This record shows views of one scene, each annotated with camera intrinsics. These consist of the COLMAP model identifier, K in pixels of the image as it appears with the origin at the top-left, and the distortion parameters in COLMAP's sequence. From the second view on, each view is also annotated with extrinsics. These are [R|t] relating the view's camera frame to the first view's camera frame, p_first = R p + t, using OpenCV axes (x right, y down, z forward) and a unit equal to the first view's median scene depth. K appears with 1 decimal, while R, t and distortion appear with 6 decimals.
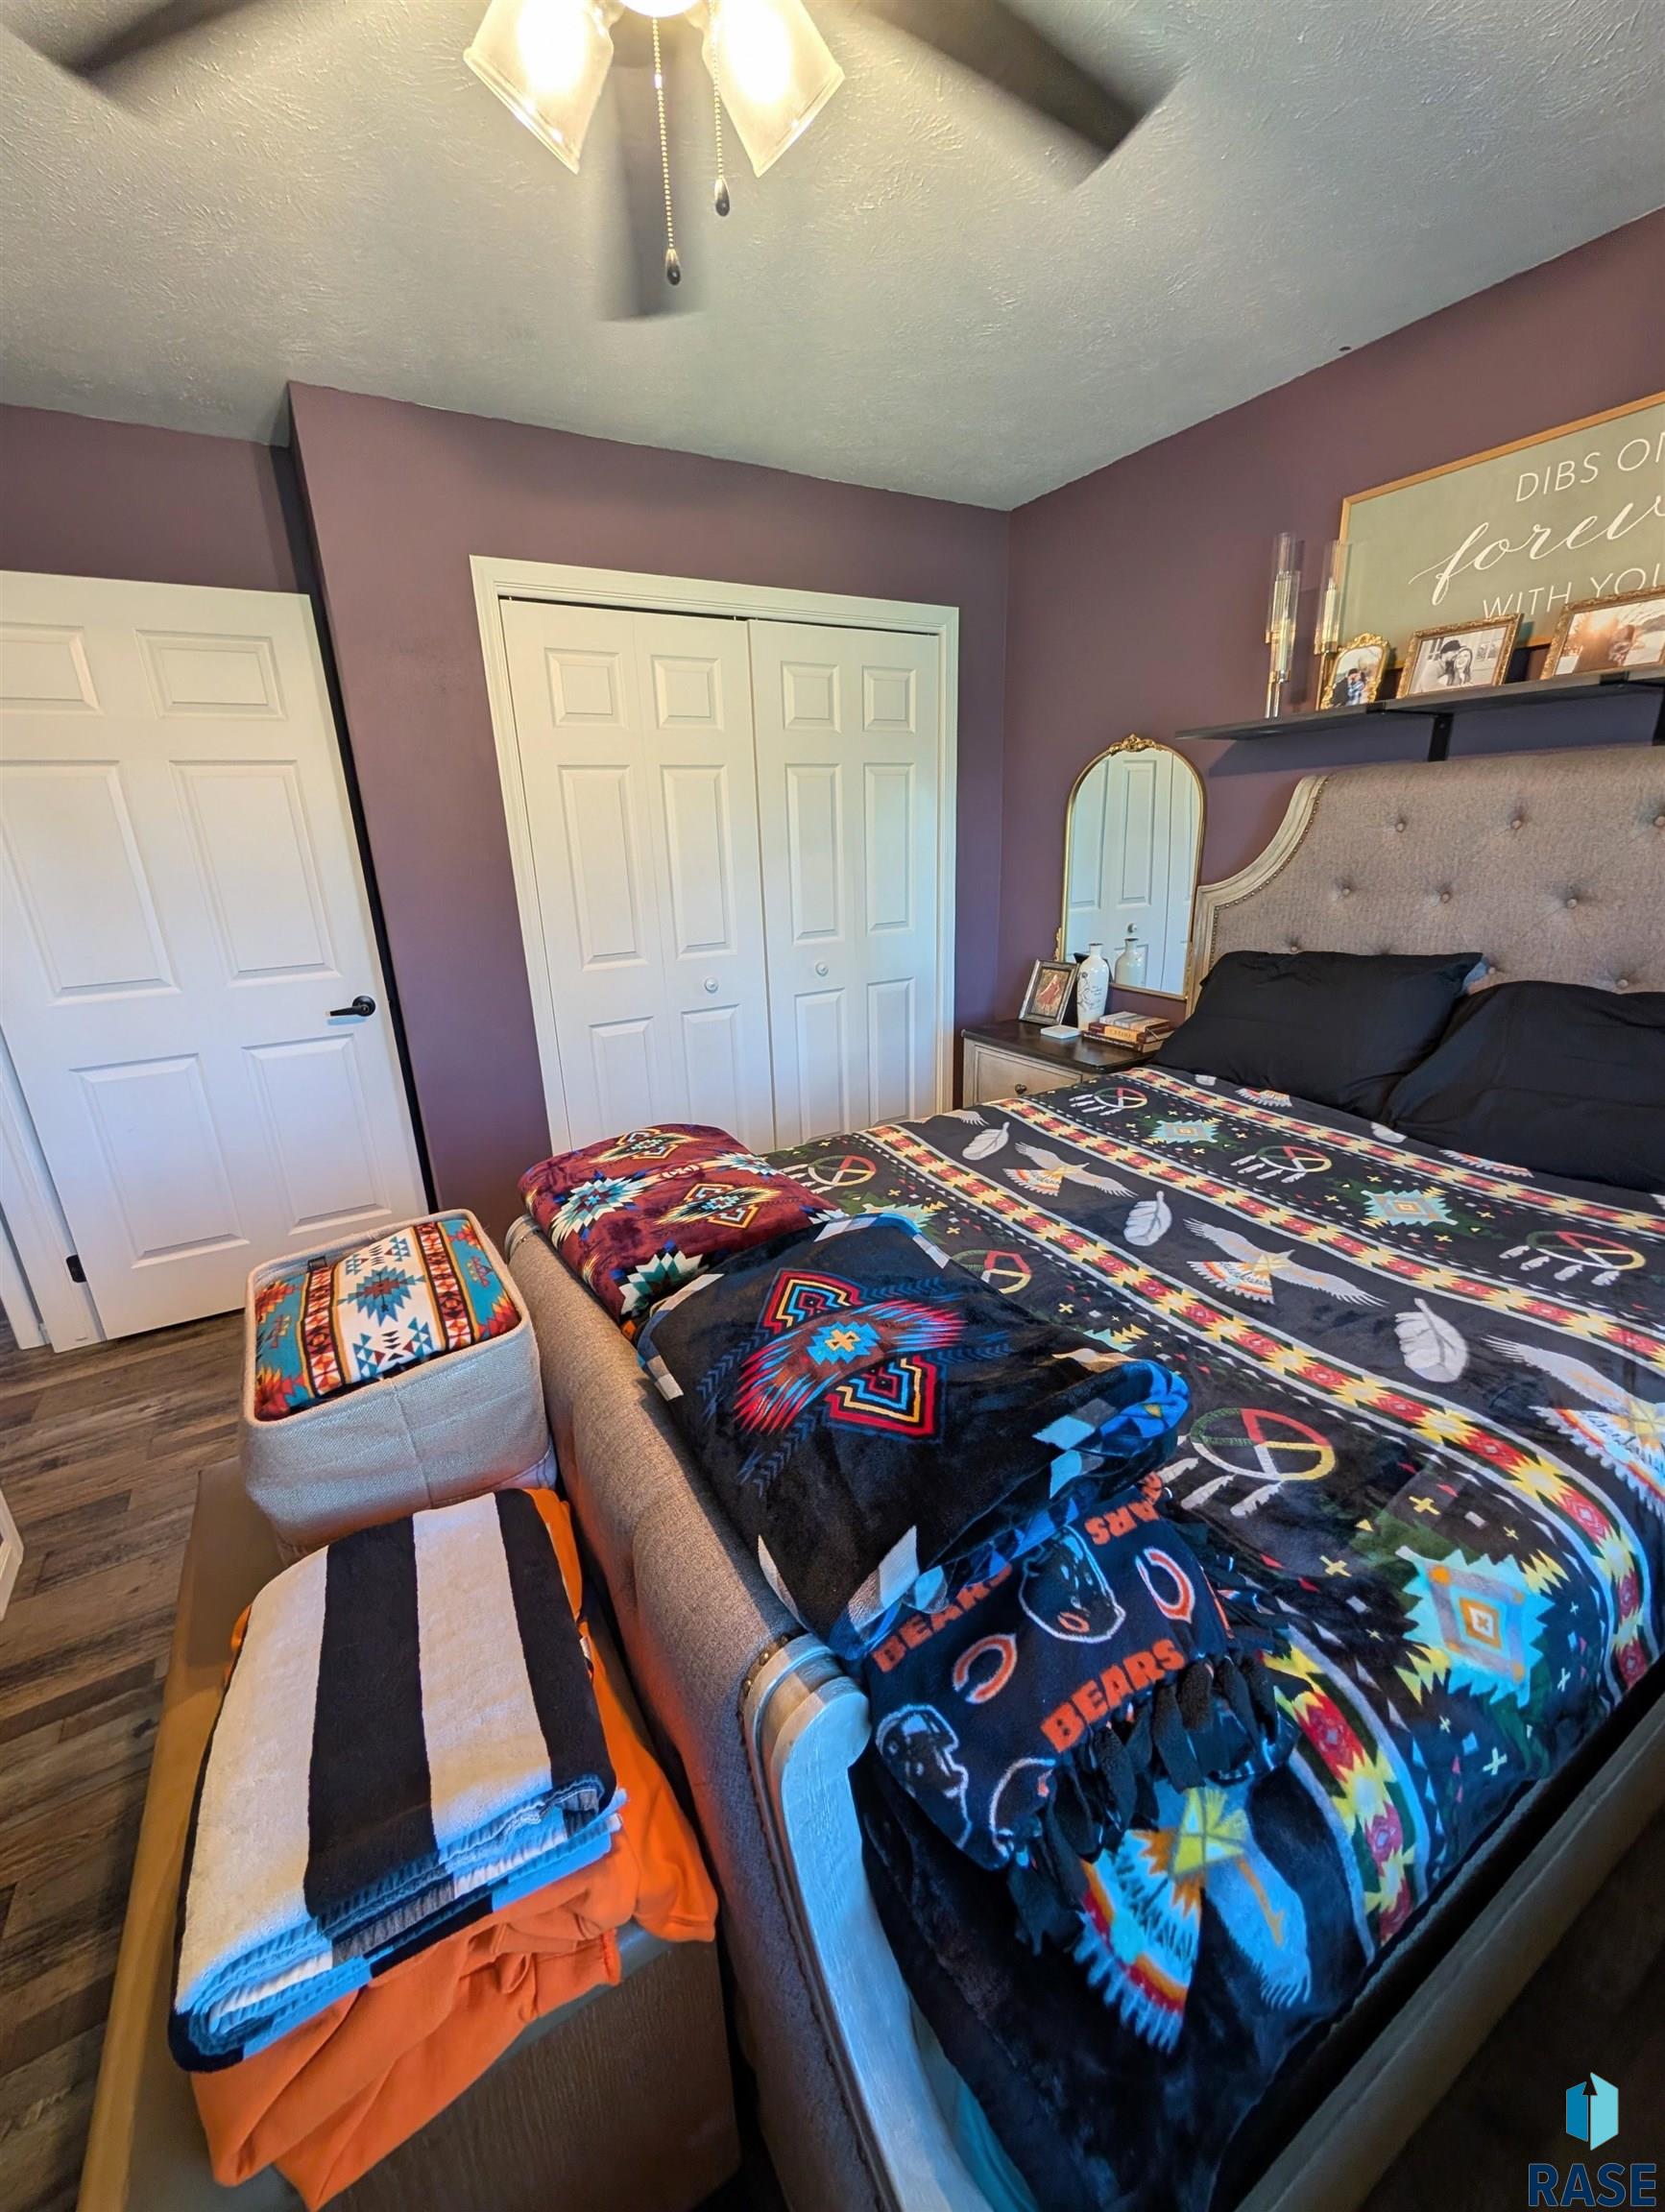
lens RADIAL K [[861.0, 0, 811.9], [0, 861.0, 1097.9], [0, 0, 1]] dist [0.002108, -0.001037]
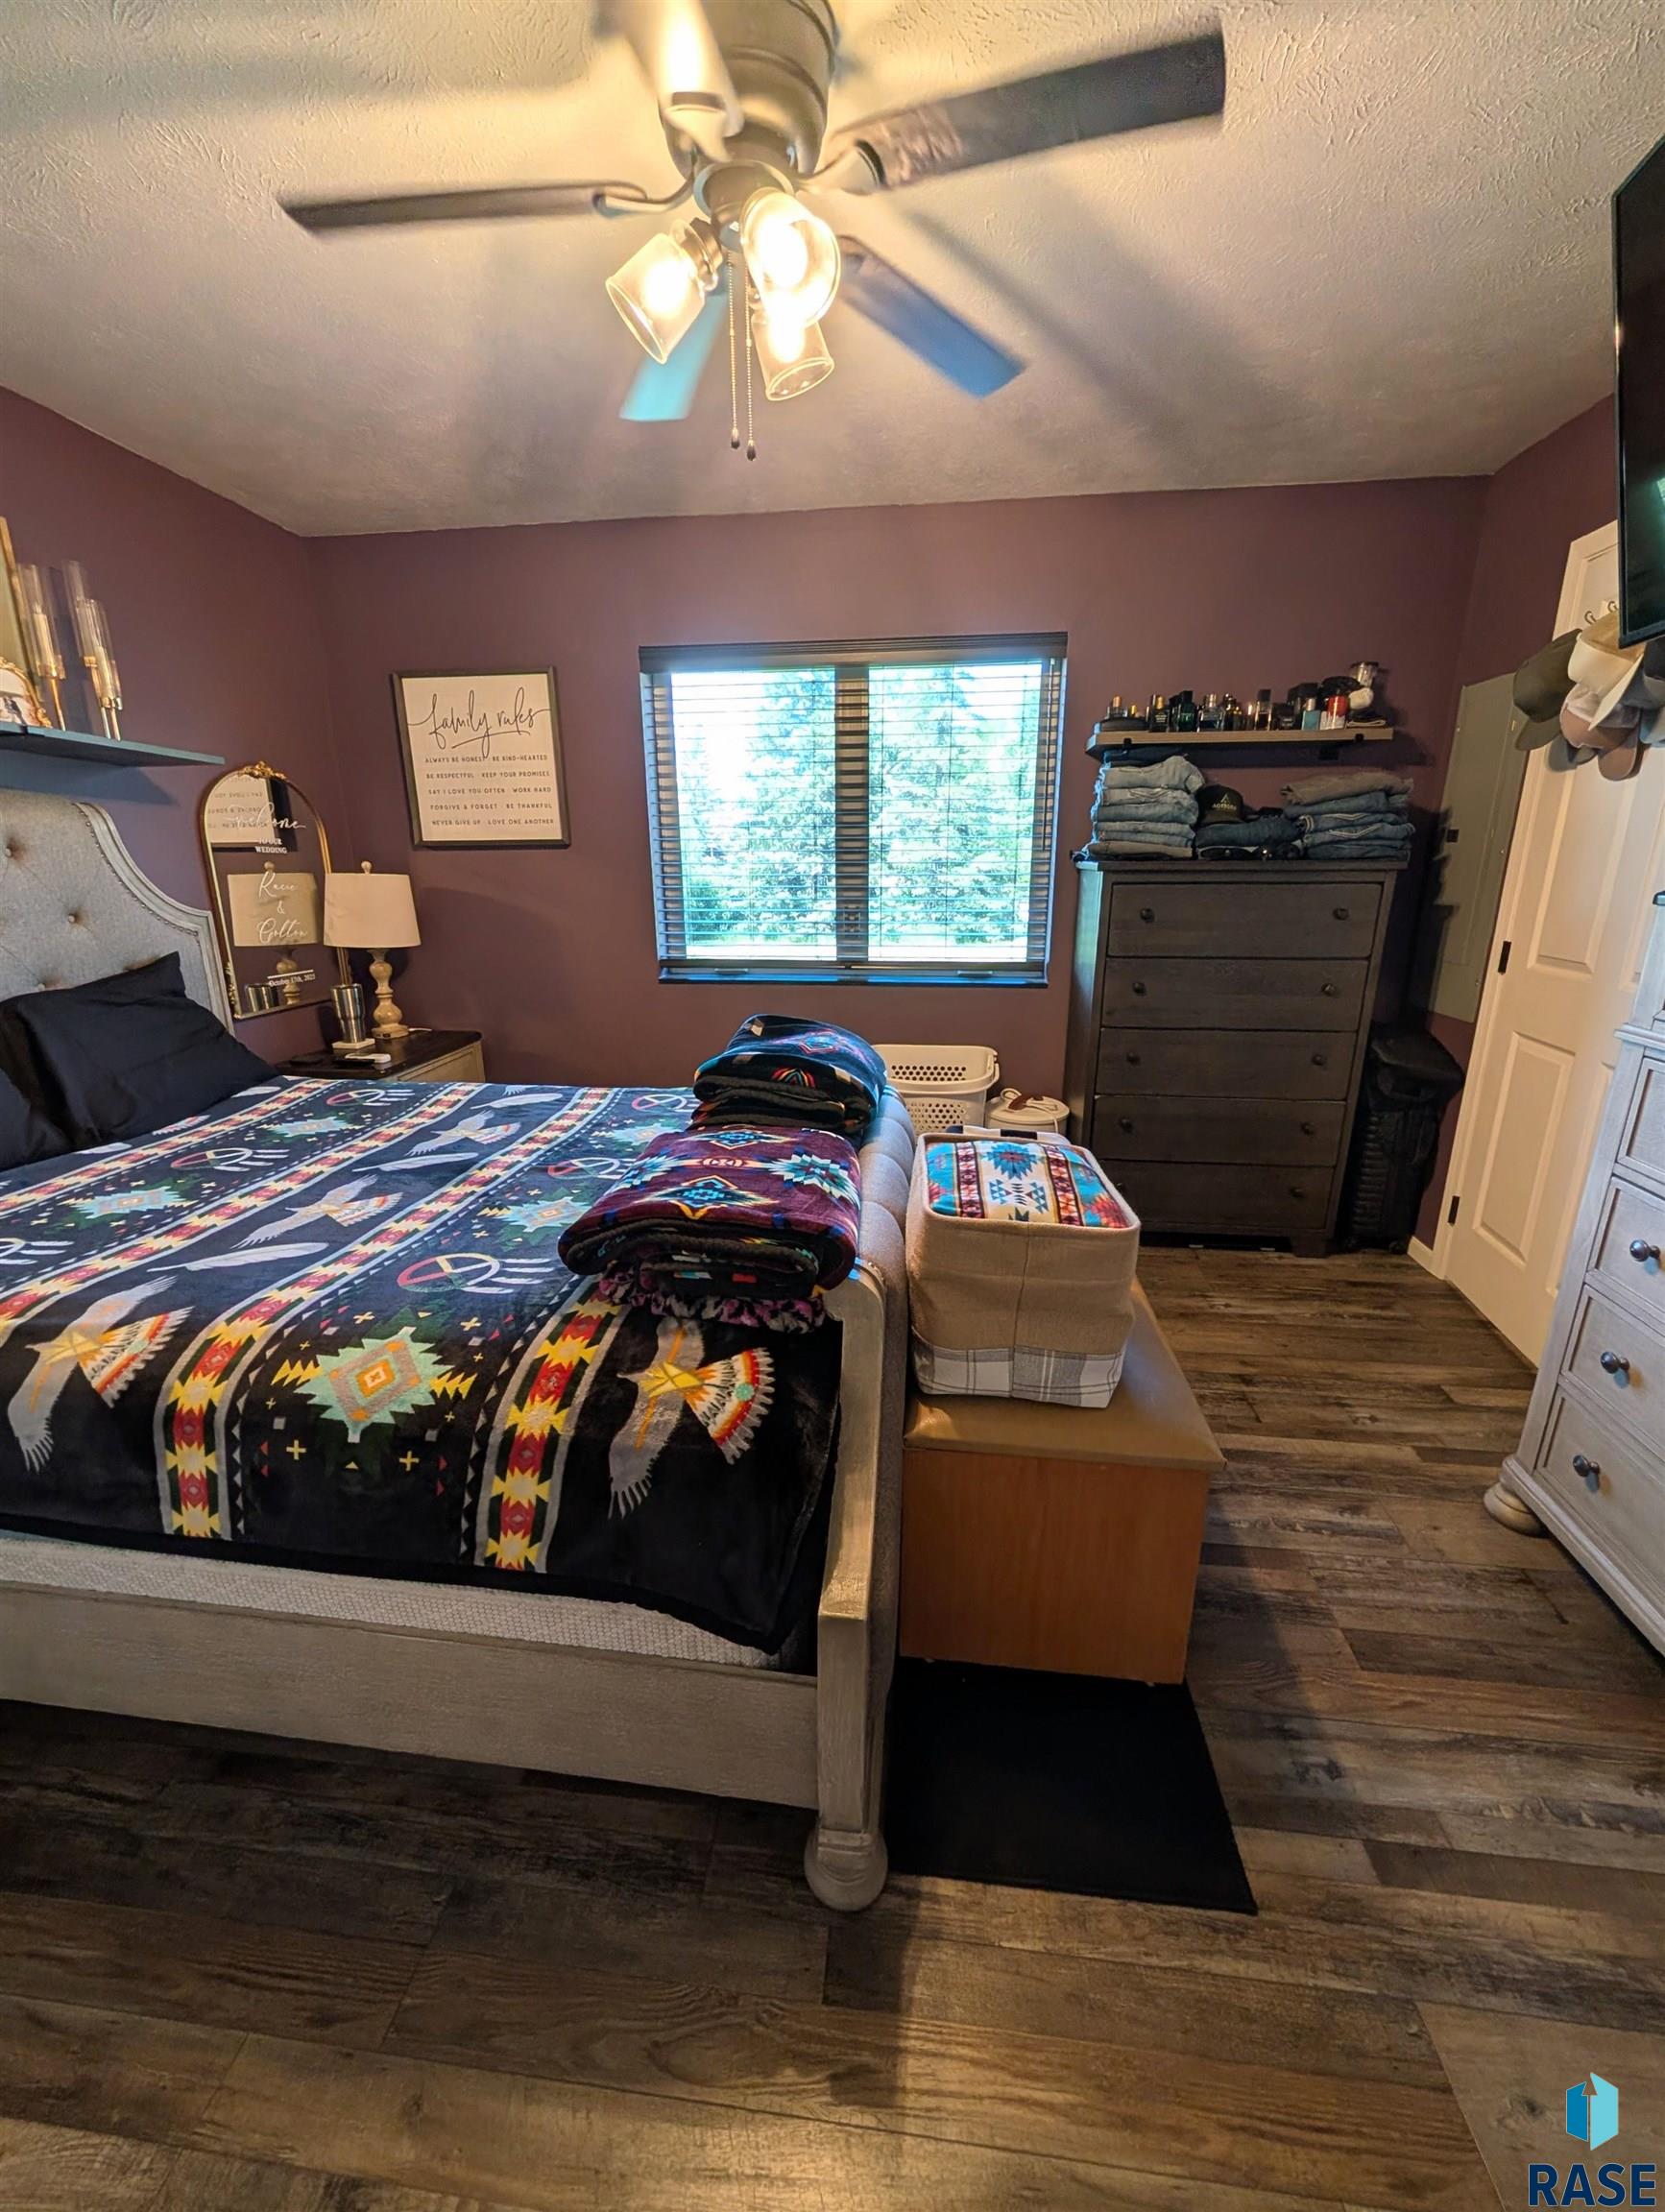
lens RADIAL K [[861.0, 0, 840.6], [0, 861.0, 1100.7], [0, 0, 1]] dist [0.002108, -0.001037]
pose [[-0.813944, -0.116076, 0.569228, -0.630822], [0.211978, 0.852936, 0.477039, -0.317951], [-0.540888, 0.508947, -0.669637, 1.219748]]
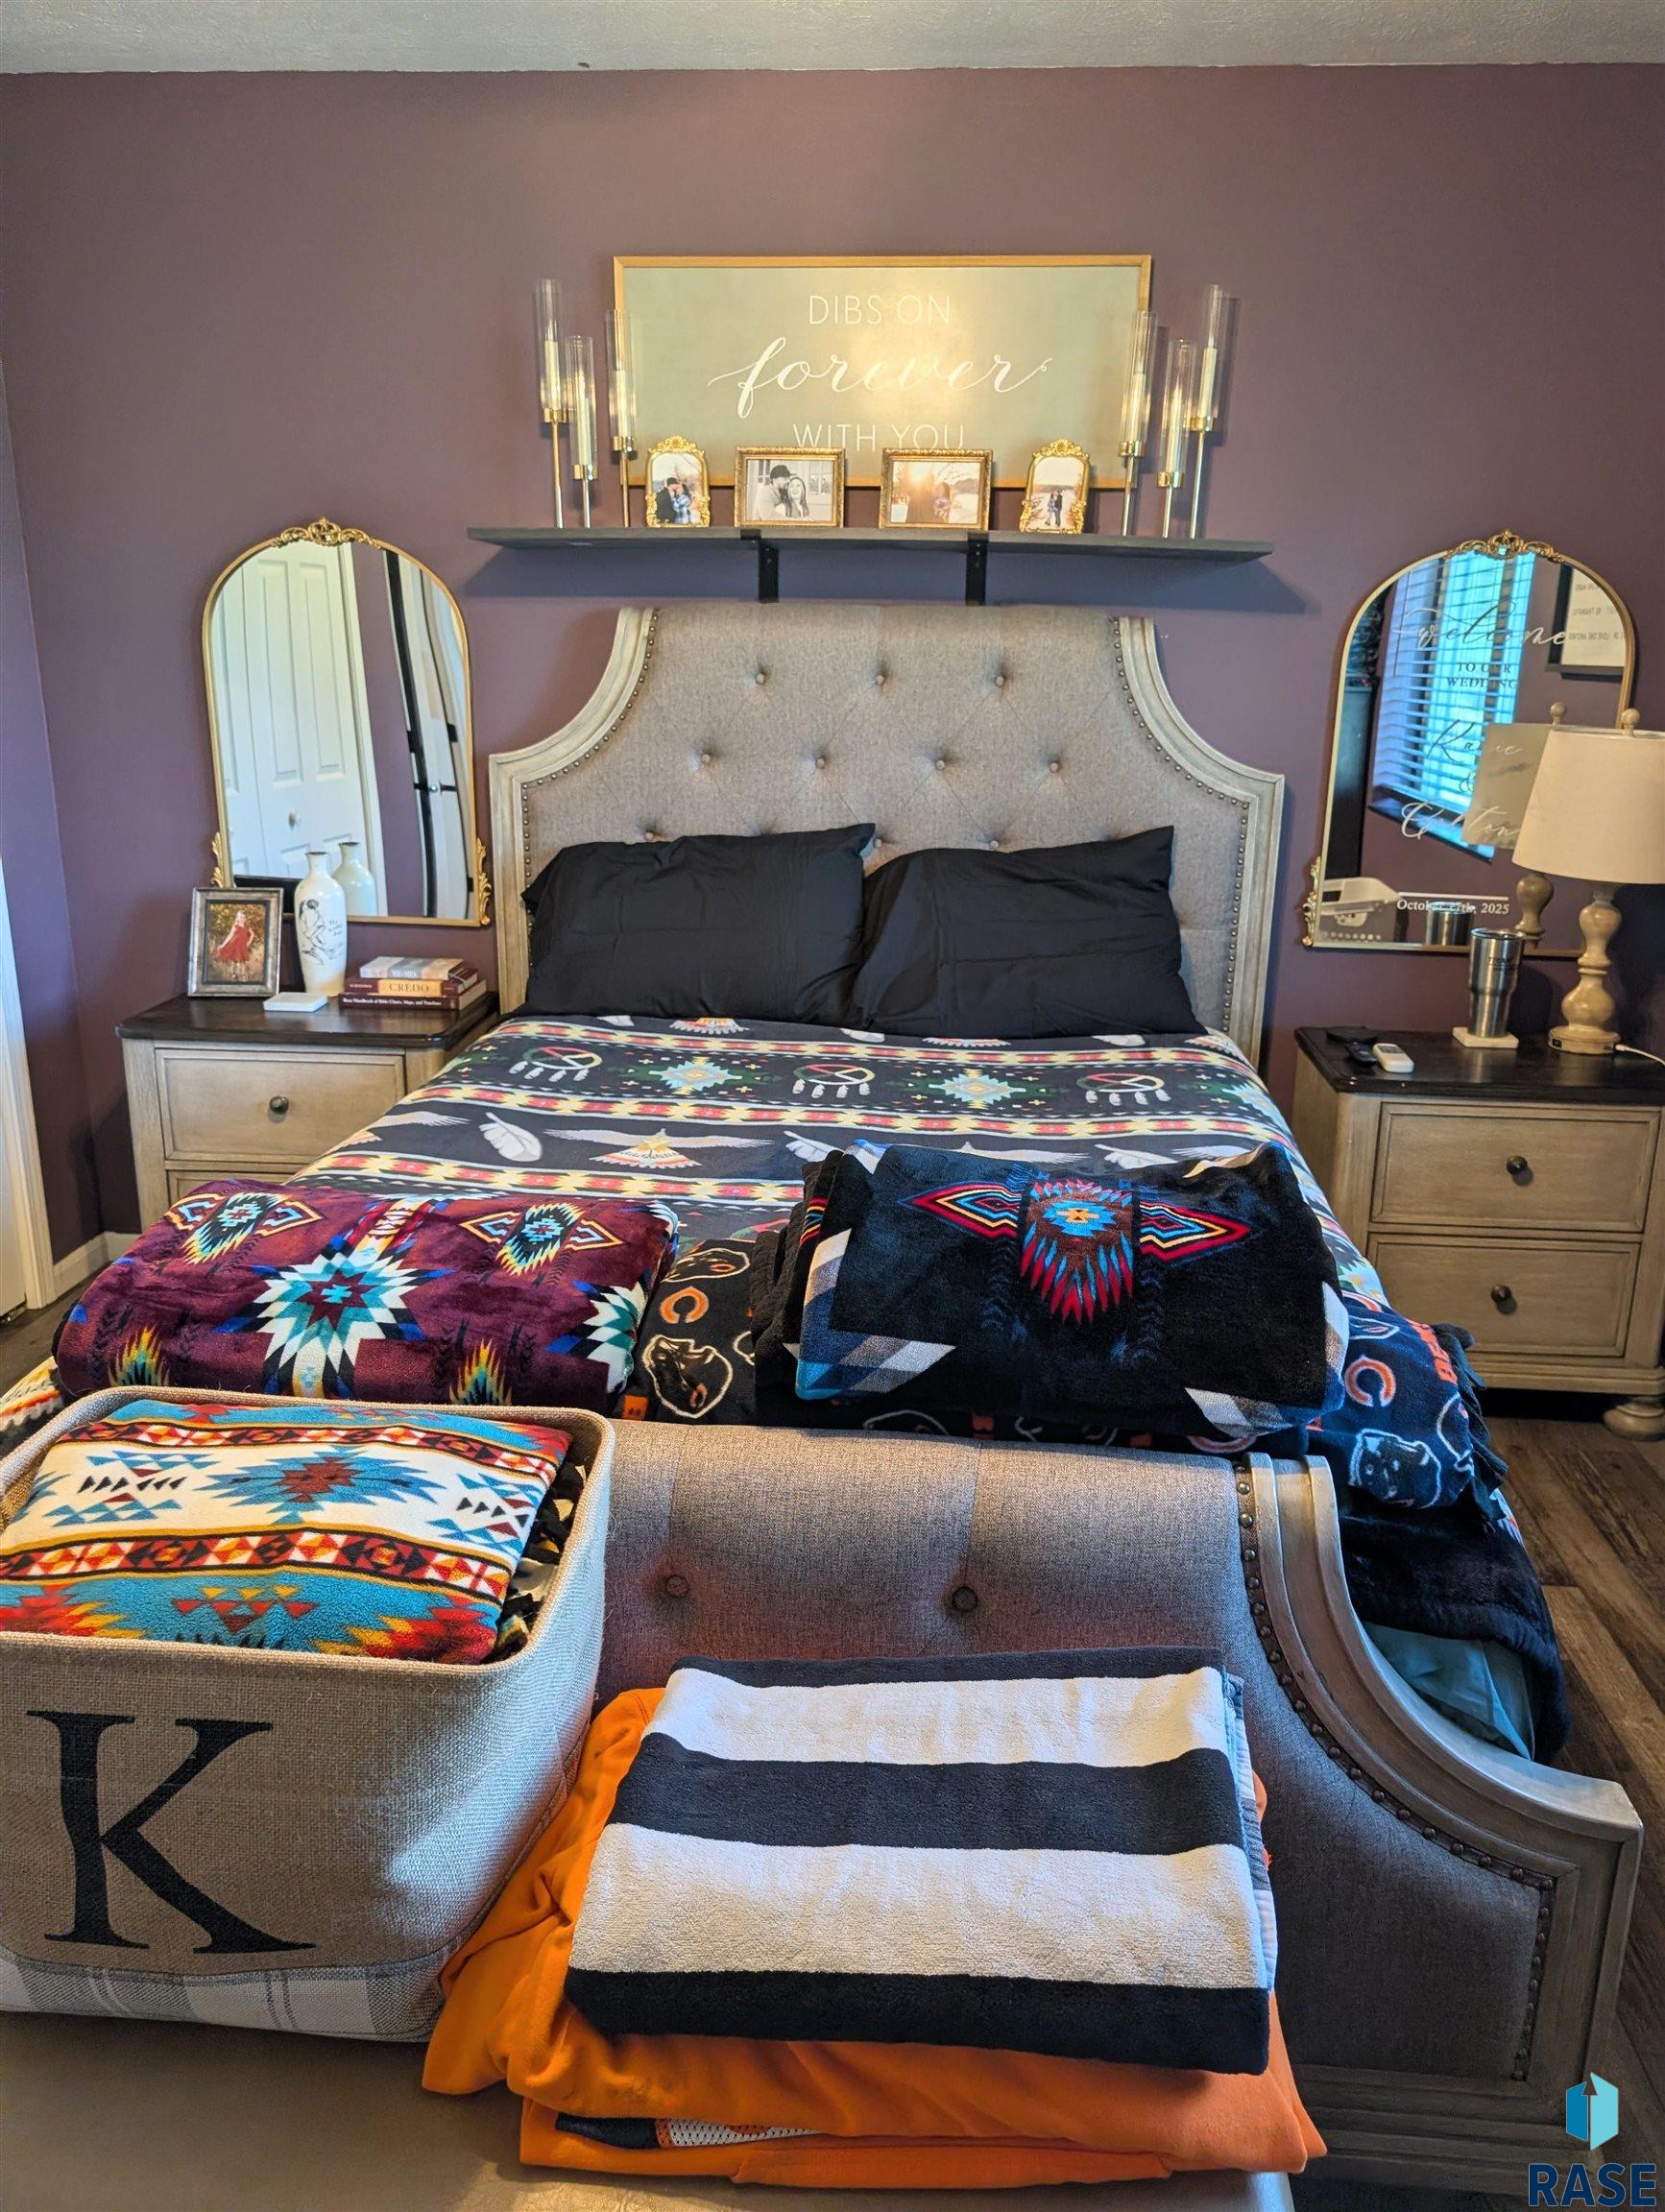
lens RADIAL K [[1628.9, 0, 849.6], [0, 1628.9, 1104.3], [0, 0, 1]] dist [0.037826, -0.037334]
pose [[0.558975, -0.175573, 0.810383, -0.681000], [0.215131, 0.974567, 0.062754, 0.004319], [-0.800791, 0.139261, 0.582530, 0.083361]]
